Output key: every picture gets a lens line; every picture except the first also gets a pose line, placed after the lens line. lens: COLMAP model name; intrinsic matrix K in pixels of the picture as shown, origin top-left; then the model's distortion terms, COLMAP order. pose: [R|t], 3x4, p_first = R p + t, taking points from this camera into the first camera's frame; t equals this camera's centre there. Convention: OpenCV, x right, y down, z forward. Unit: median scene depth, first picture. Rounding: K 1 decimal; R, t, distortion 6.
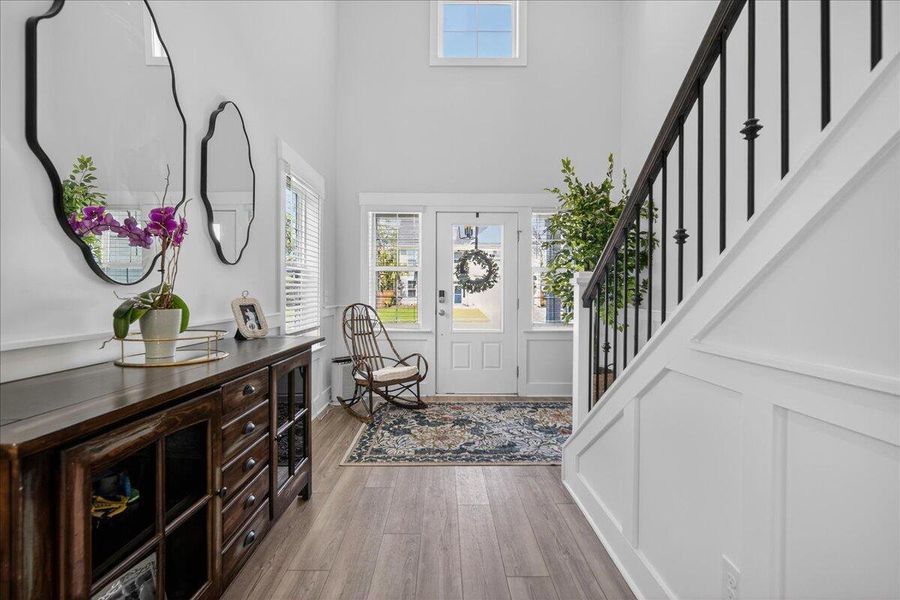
lens RADIAL K [[389.7, 0, 450.1], [0, 389.7, 295.7], [0, 0, 1]] dist [-0.010695, 0.001707]
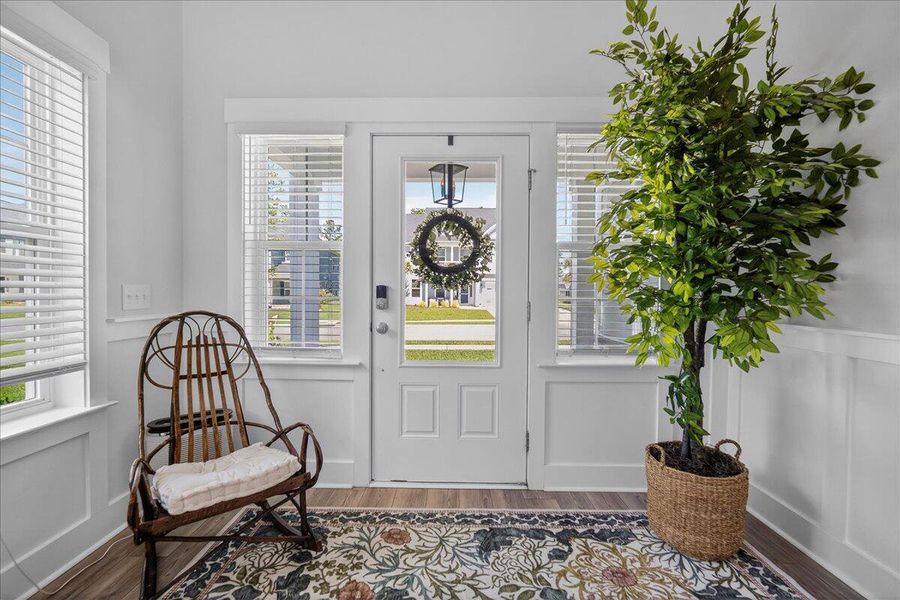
lens RADIAL K [[389.7, 0, 449.9], [0, 389.7, 301.3], [0, 0, 1]] dist [-0.010695, 0.001707]
pose [[0.999621, 0.001774, -0.027482, 0.084054], [-0.001343, 0.999876, 0.015691, -0.001149], [0.027506, -0.015648, 0.999499, 0.481942]]
